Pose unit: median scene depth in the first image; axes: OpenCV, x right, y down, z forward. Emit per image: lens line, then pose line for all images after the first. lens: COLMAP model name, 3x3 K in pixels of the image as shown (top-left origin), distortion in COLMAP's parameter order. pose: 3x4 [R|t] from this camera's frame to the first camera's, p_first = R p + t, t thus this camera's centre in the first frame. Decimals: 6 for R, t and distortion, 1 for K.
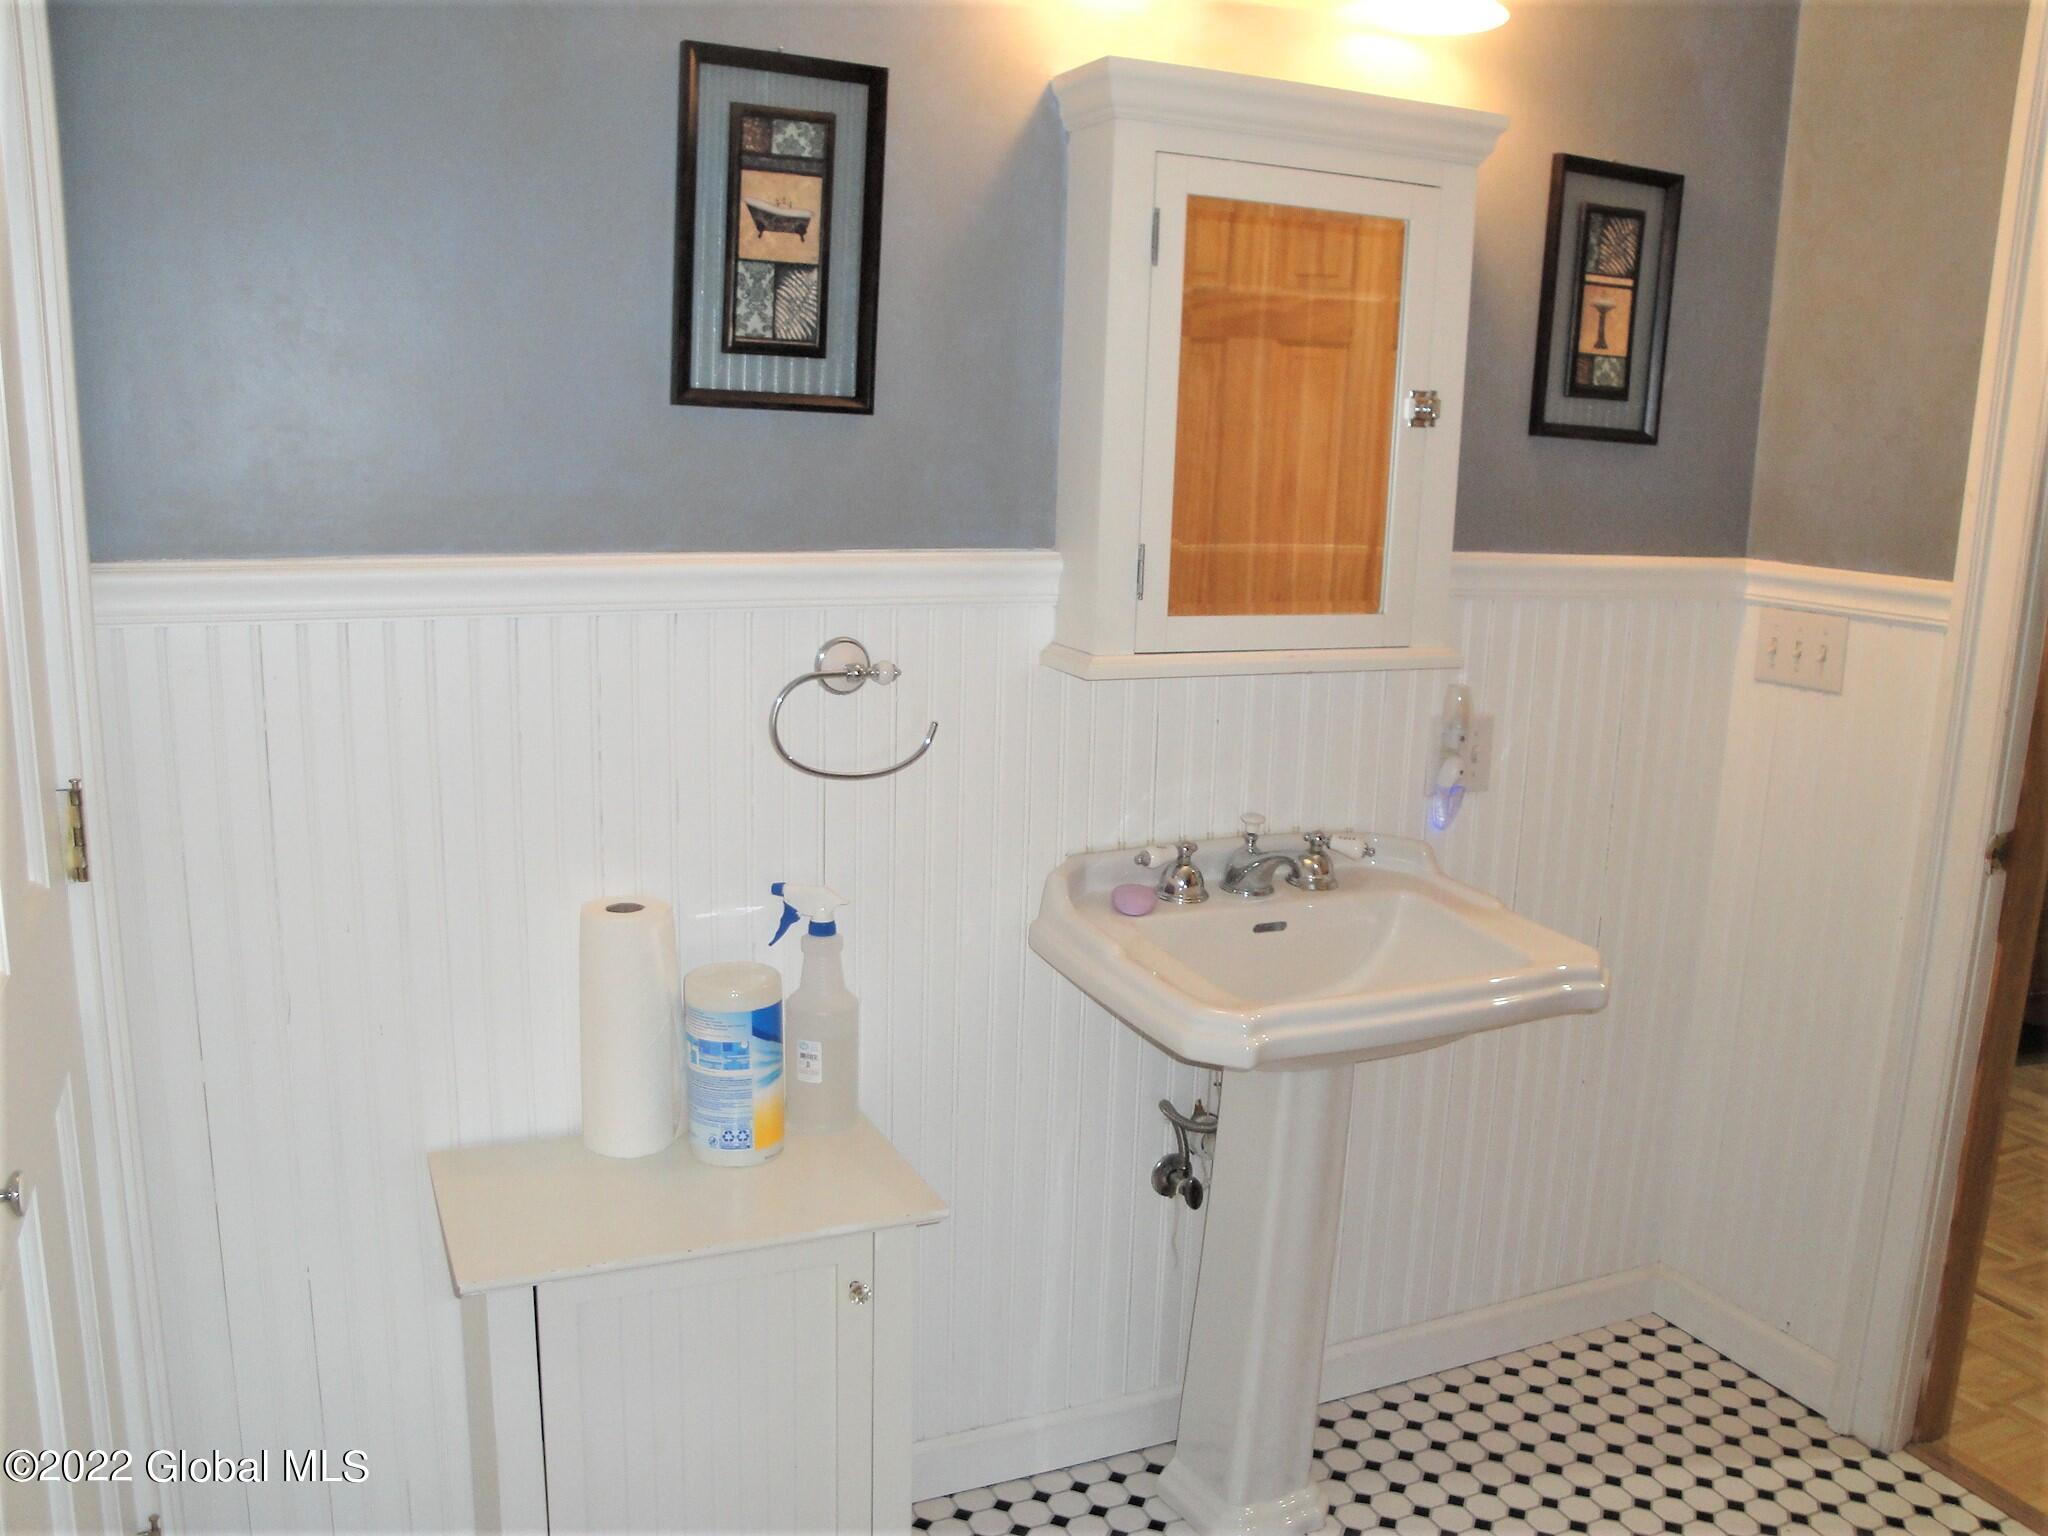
lens RADIAL K [[1678.6, 0, 1022.7], [0, 1678.6, 772.2], [0, 0, 1]] dist [-0.098832, 0.030371]
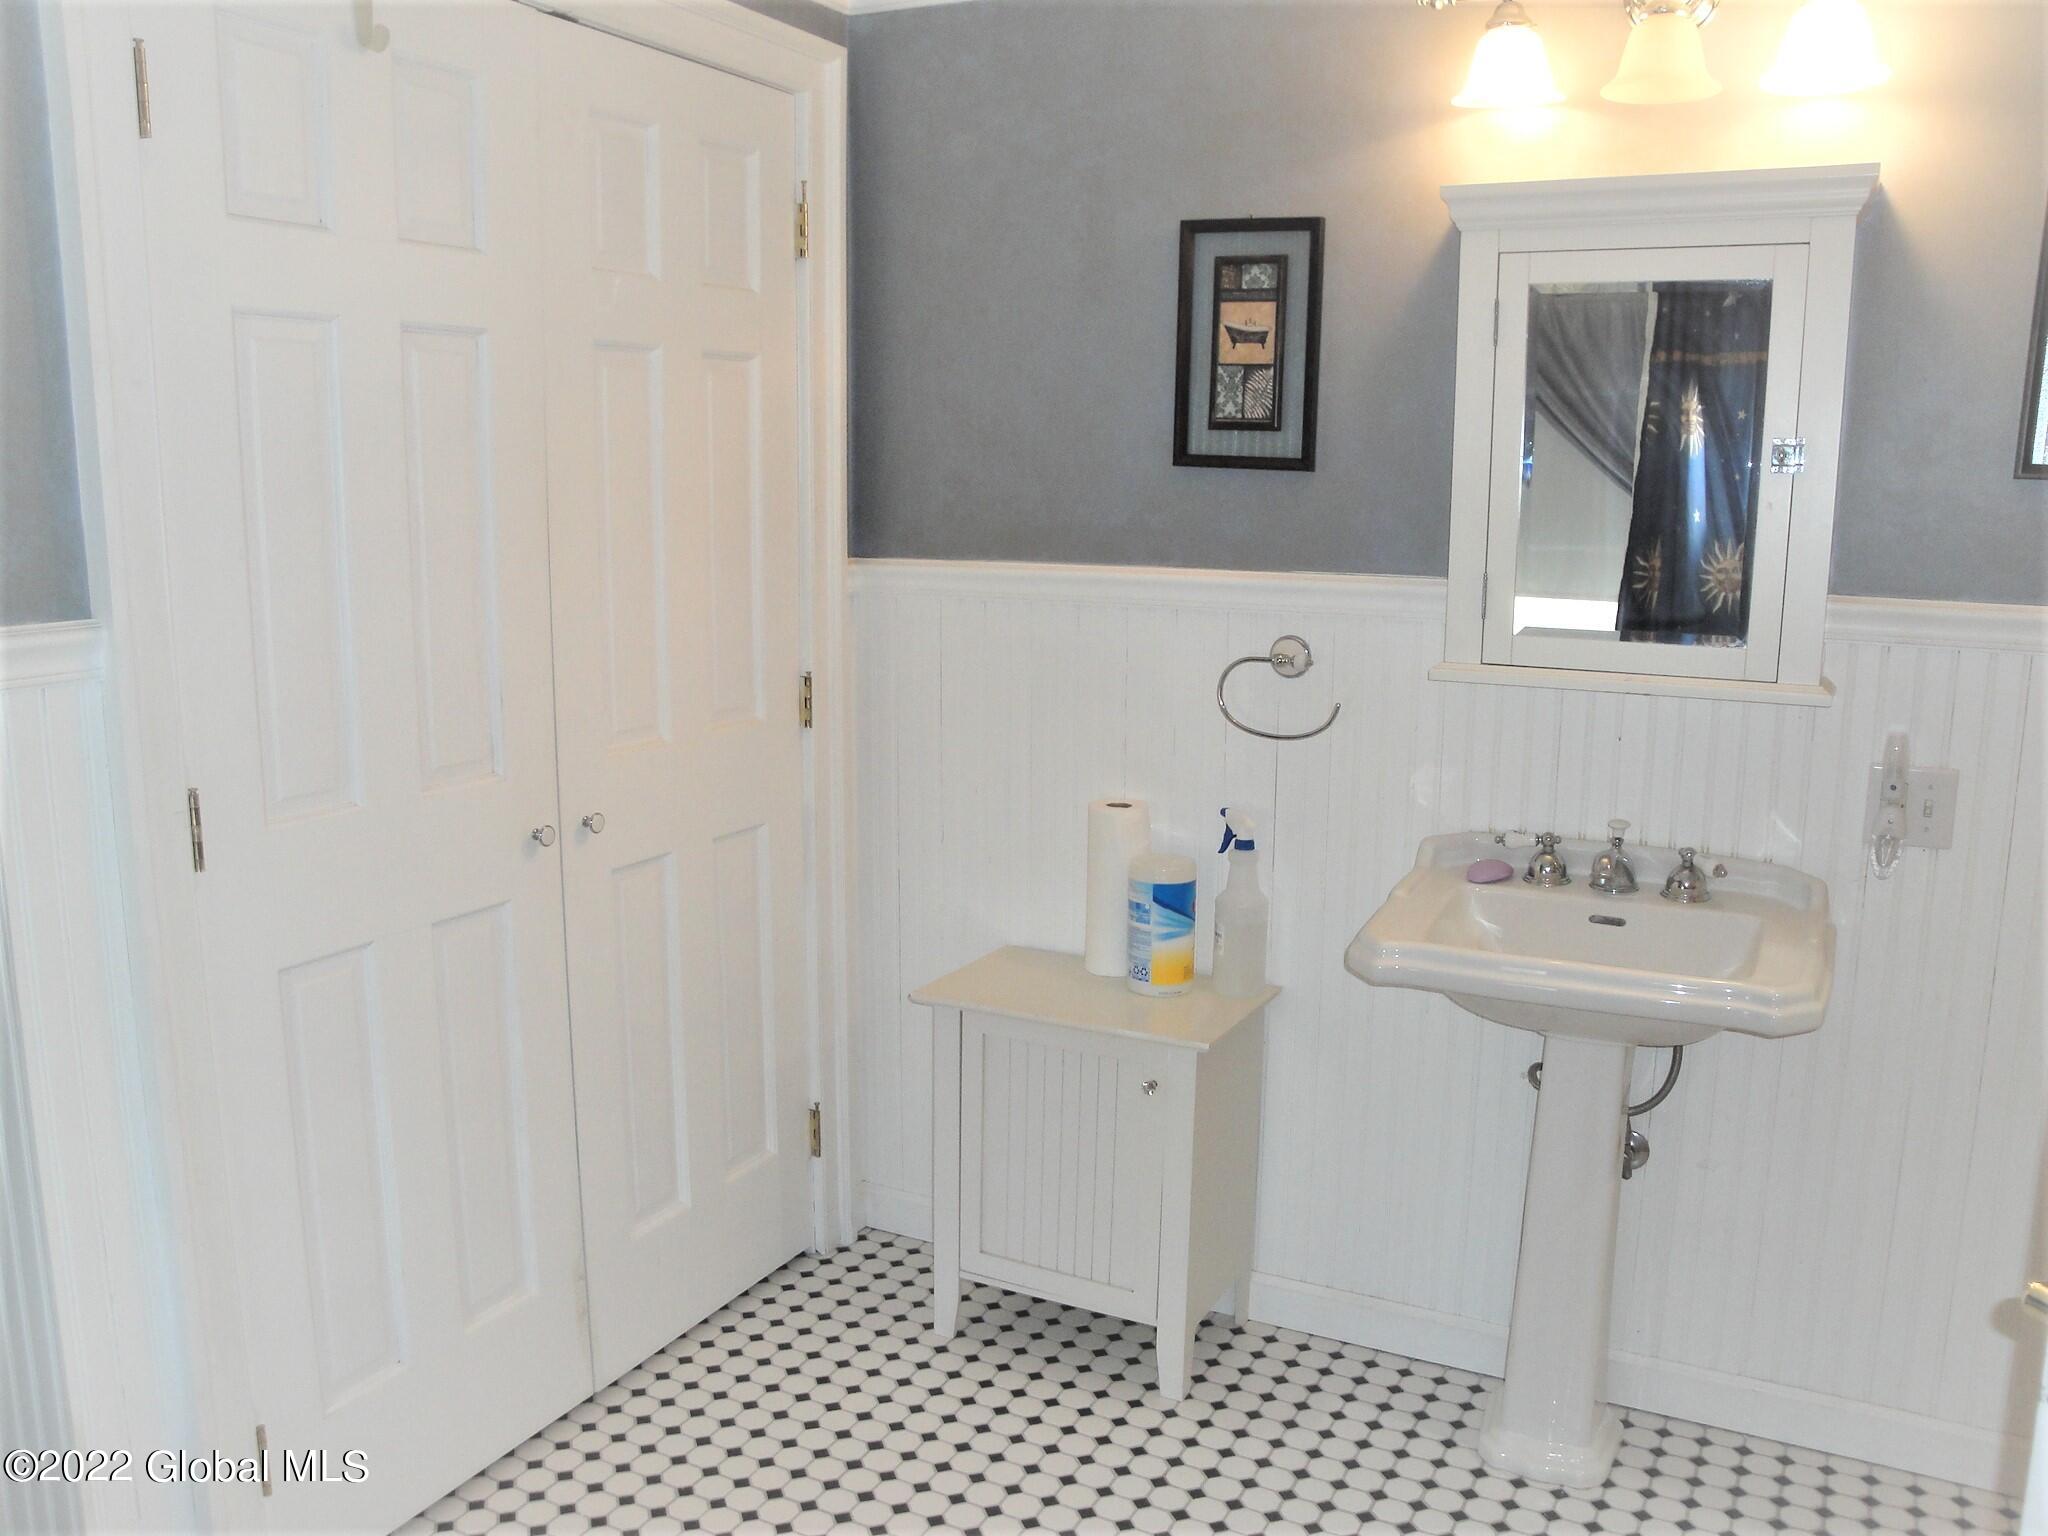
lens RADIAL K [[1678.6, 0, 1023.7], [0, 1678.6, 769.7], [0, 0, 1]] dist [-0.098832, 0.030371]
pose [[0.639767, 0.115562, -0.759832, 0.845957], [-0.146090, 0.988892, 0.027394, 0.022359], [0.754557, 0.093478, 0.649543, -0.030291]]
